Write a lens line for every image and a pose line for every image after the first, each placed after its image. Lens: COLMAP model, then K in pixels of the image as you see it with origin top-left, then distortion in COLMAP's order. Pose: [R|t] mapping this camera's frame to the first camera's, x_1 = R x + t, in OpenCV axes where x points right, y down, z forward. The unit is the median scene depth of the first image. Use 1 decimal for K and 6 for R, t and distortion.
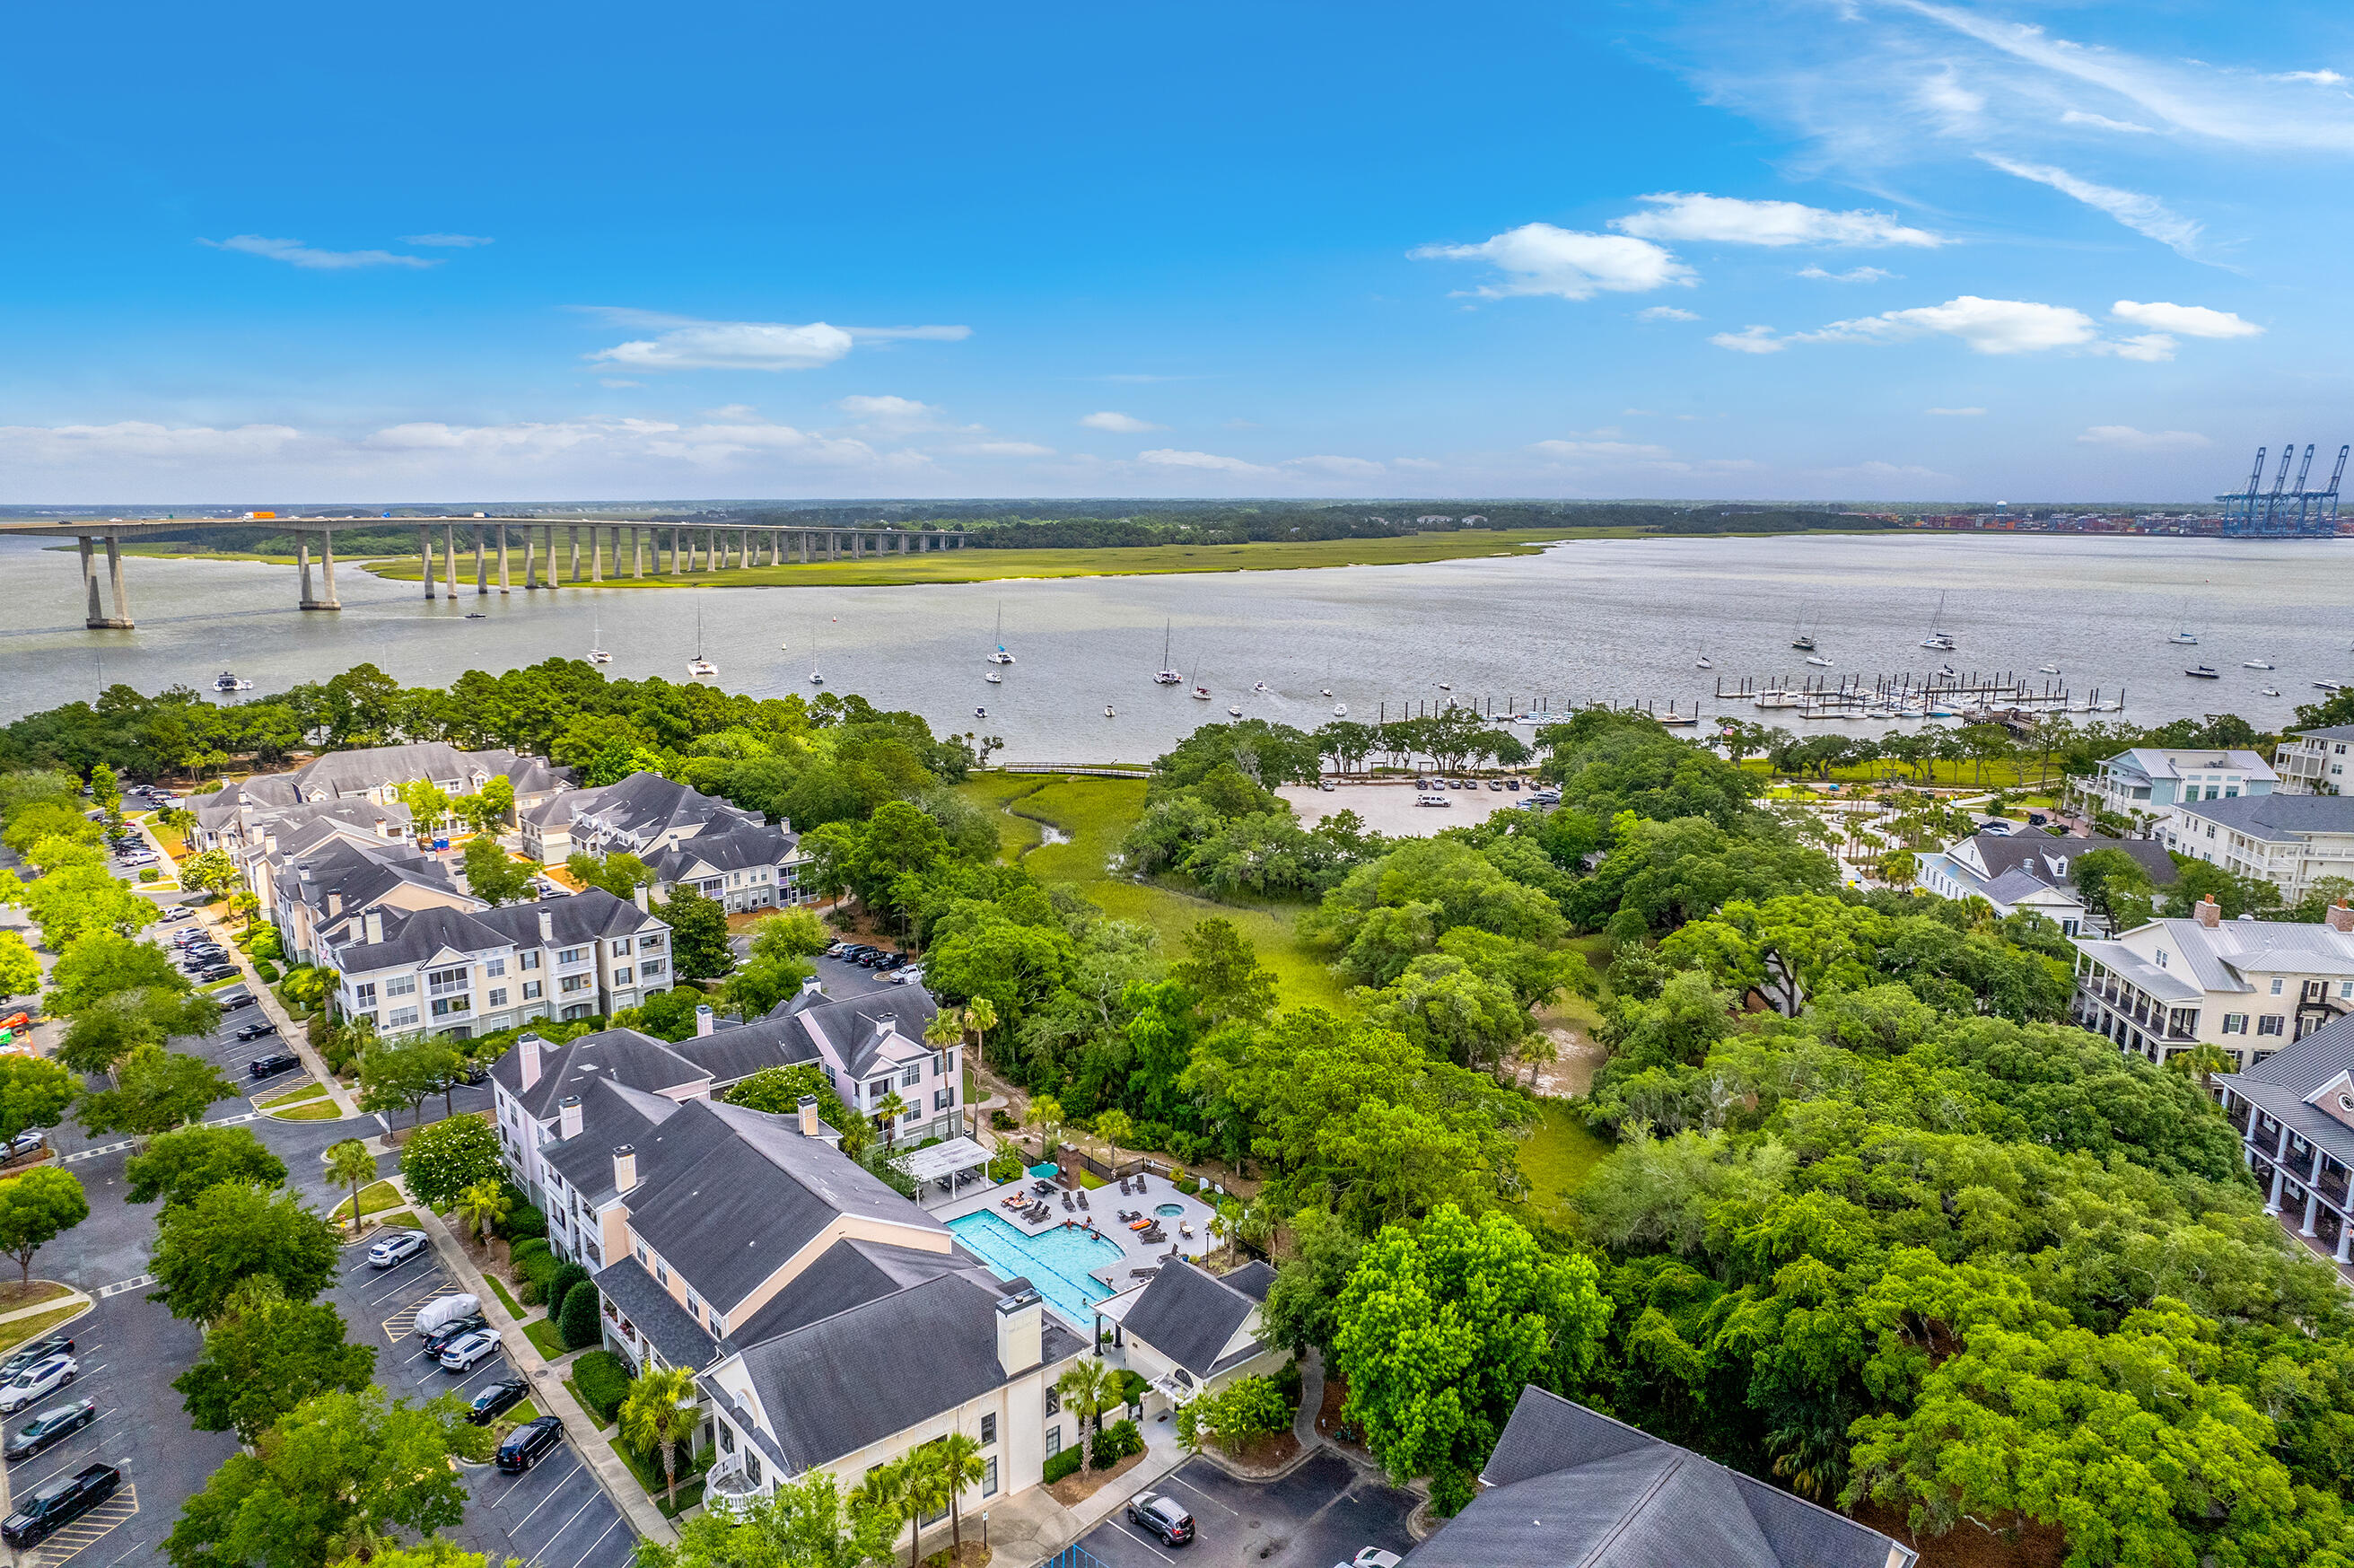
lens RADIAL K [[1530.0, 0, 1170.6], [0, 1530.0, 838.7], [0, 0, 1]] dist [-0.068846, 0.041130]
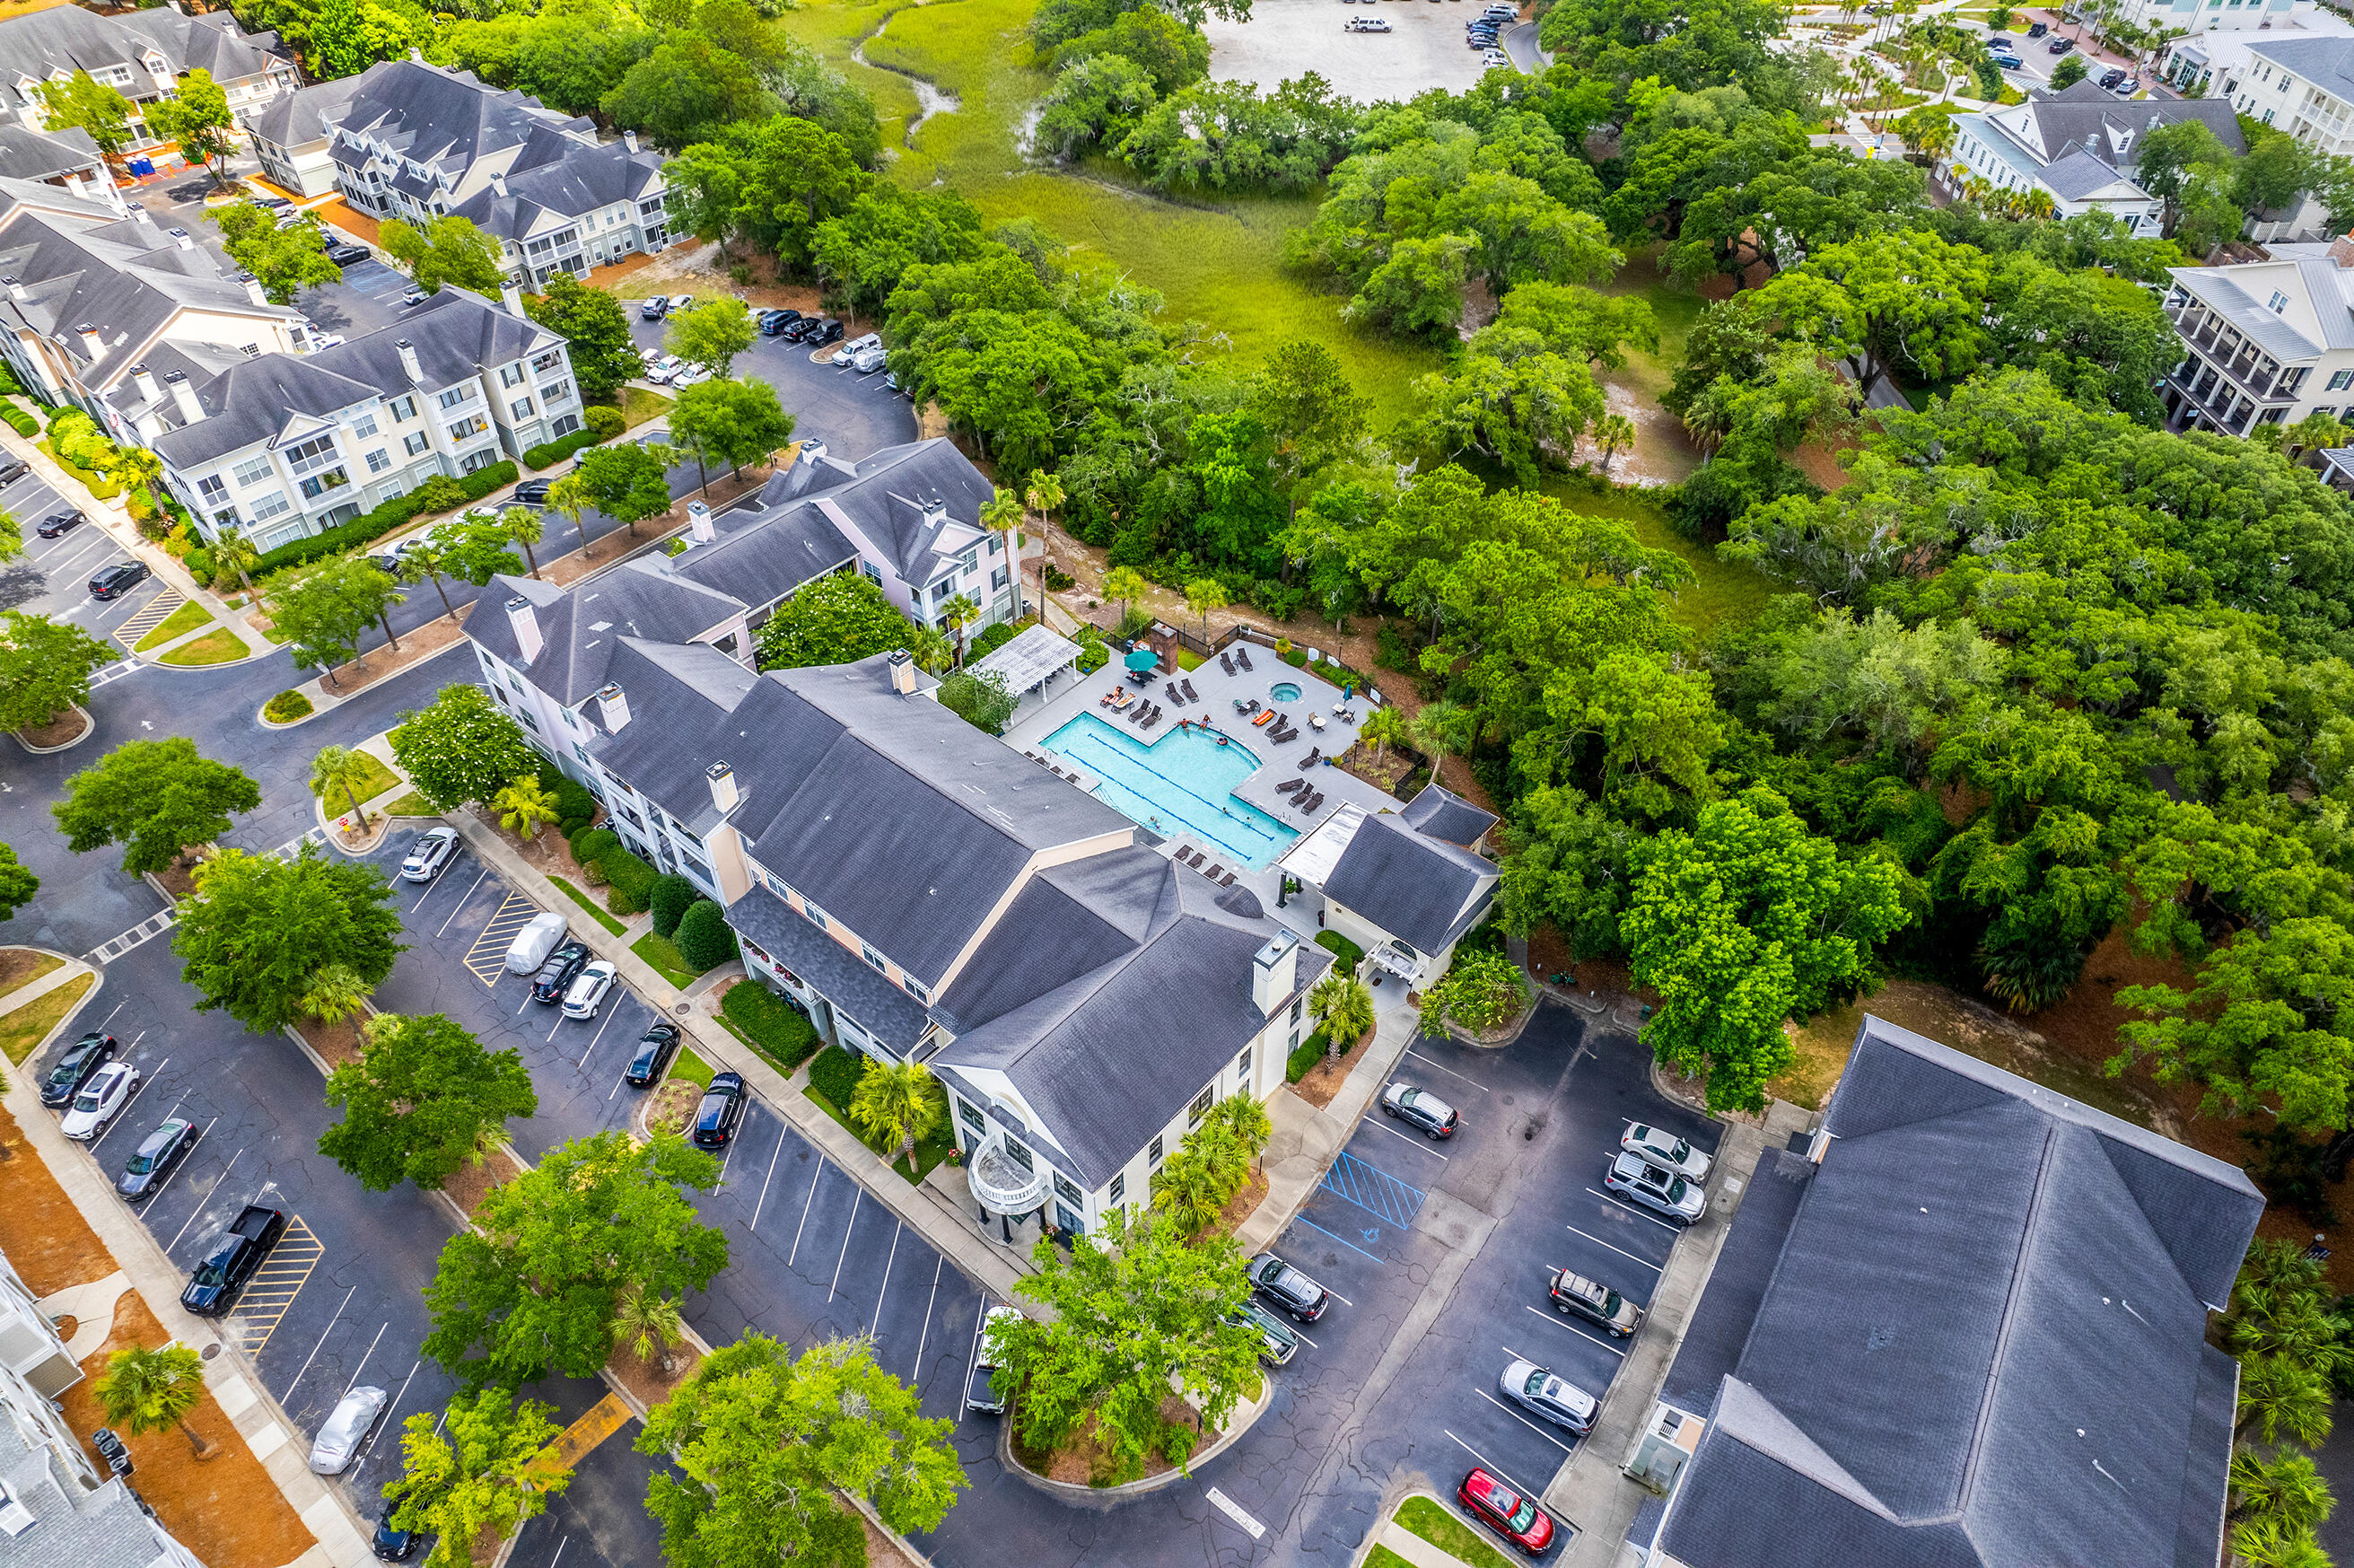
lens RADIAL K [[1492.1, 0, 1177.0], [0, 1492.1, 784.0], [0, 0, 1]] dist [-0.074274, 0.062899]
pose [[0.983653, -0.122056, 0.132397, -0.162854], [0.037004, 0.856553, 0.514731, -0.148997], [-0.176232, -0.501417, 0.847067, 0.187274]]
